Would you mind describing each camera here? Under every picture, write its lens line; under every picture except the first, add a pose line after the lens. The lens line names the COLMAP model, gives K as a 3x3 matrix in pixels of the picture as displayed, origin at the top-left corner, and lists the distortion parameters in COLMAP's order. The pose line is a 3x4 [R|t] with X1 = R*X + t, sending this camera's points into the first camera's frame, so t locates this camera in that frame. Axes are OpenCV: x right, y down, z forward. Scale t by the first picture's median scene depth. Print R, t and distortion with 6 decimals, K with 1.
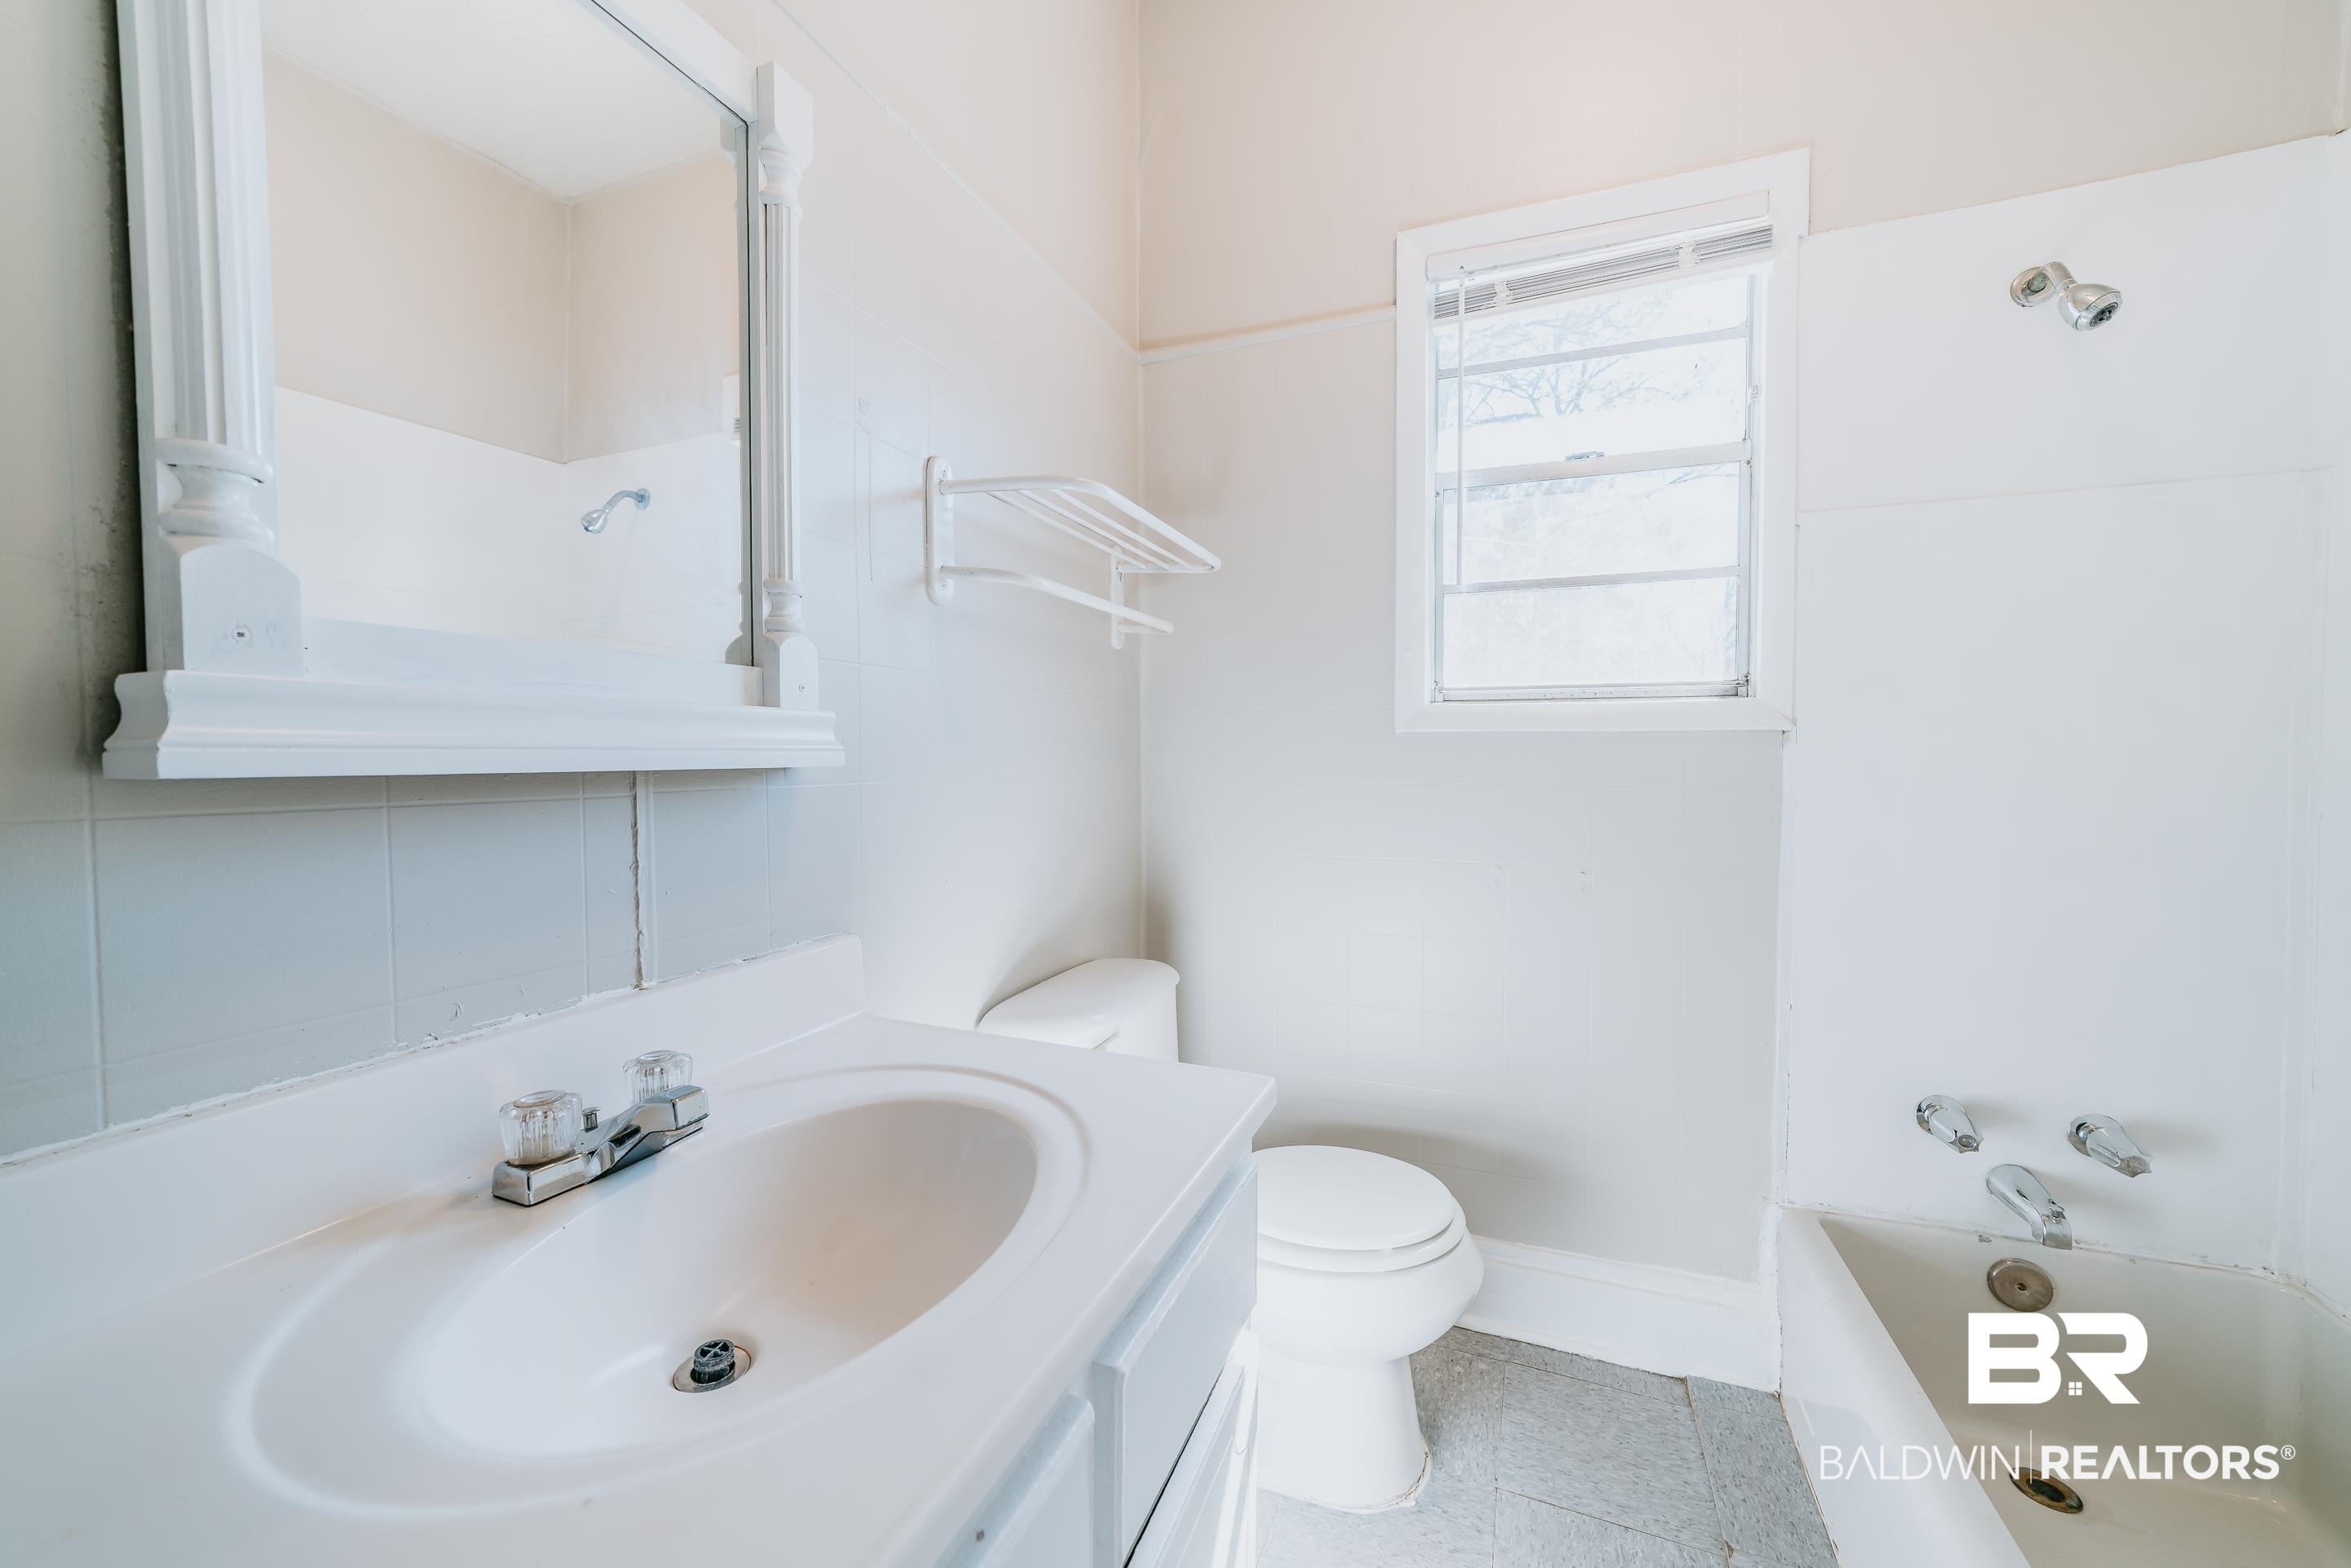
lens RADIAL K [[883.1, 0, 1165.5], [0, 883.1, 788.4], [0, 0, 1]] dist [-0.020152, 0.008827]
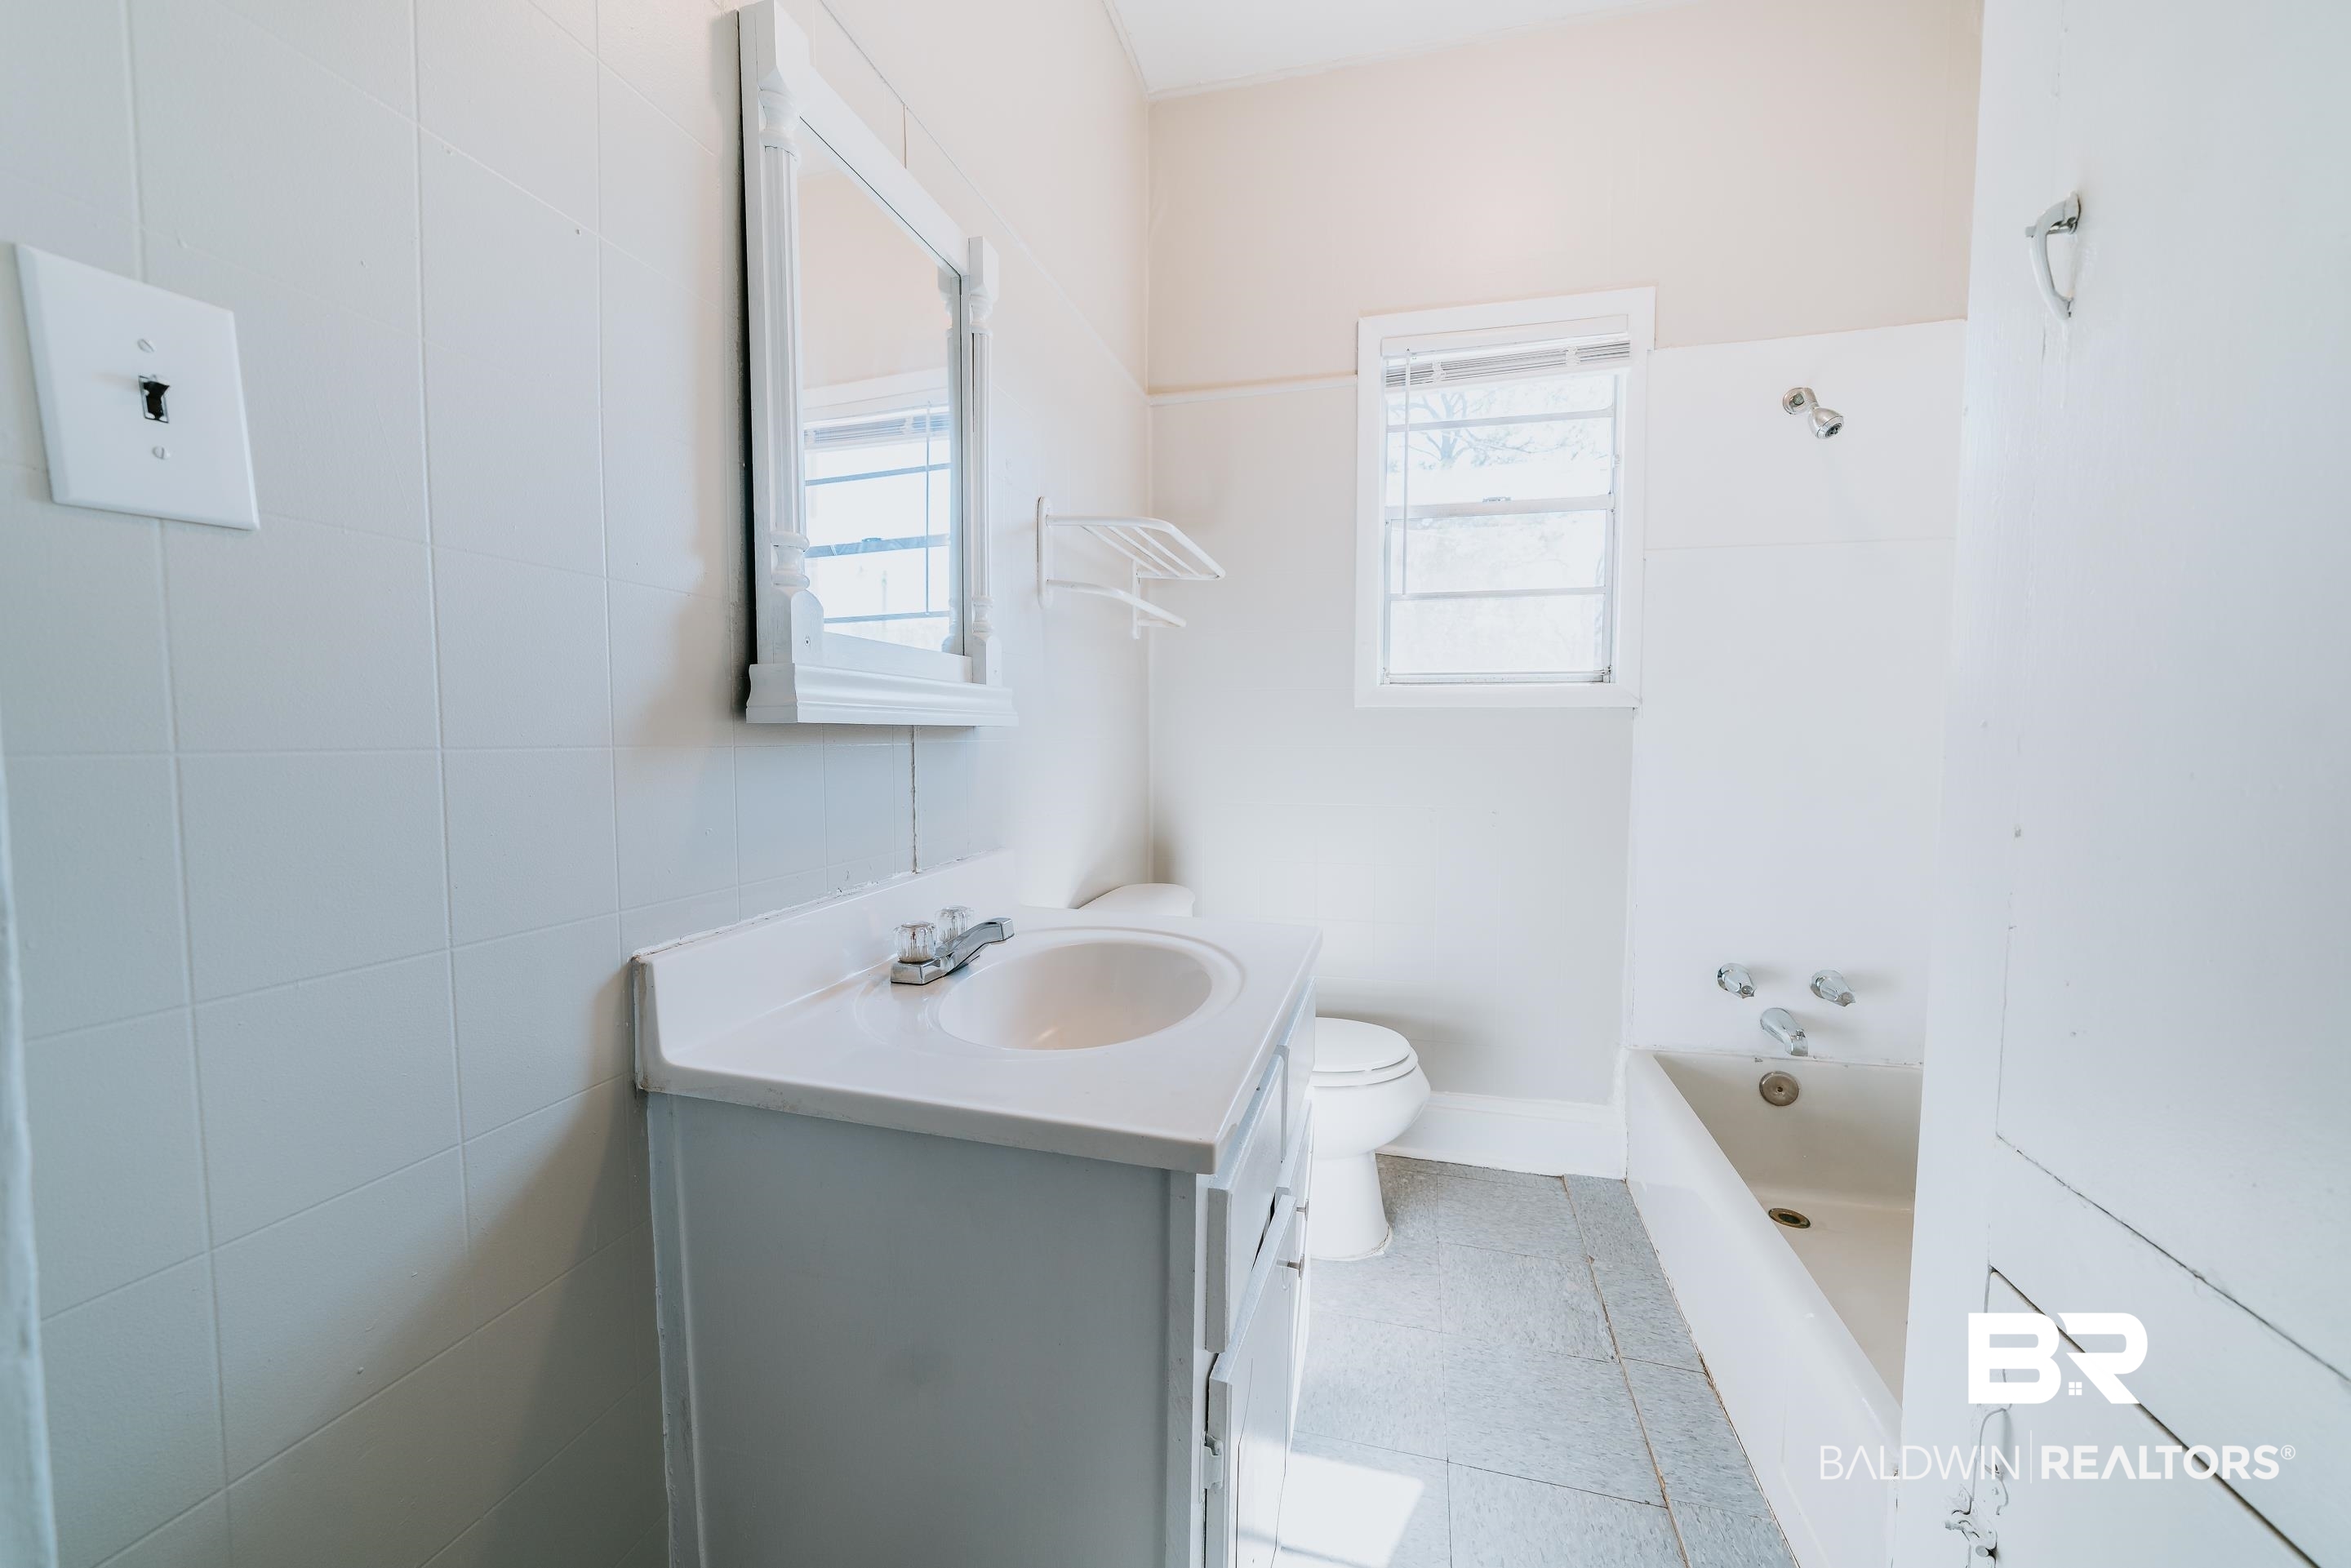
lens RADIAL K [[883.1, 0, 1165.5], [0, 883.1, 788.4], [0, 0, 1]] dist [-0.020152, 0.008827]
pose [[0.993227, -0.004393, 0.116105, -0.201619], [0.001525, 0.999692, 0.024774, 0.027802], [-0.116178, -0.024429, 0.992928, -0.311412]]
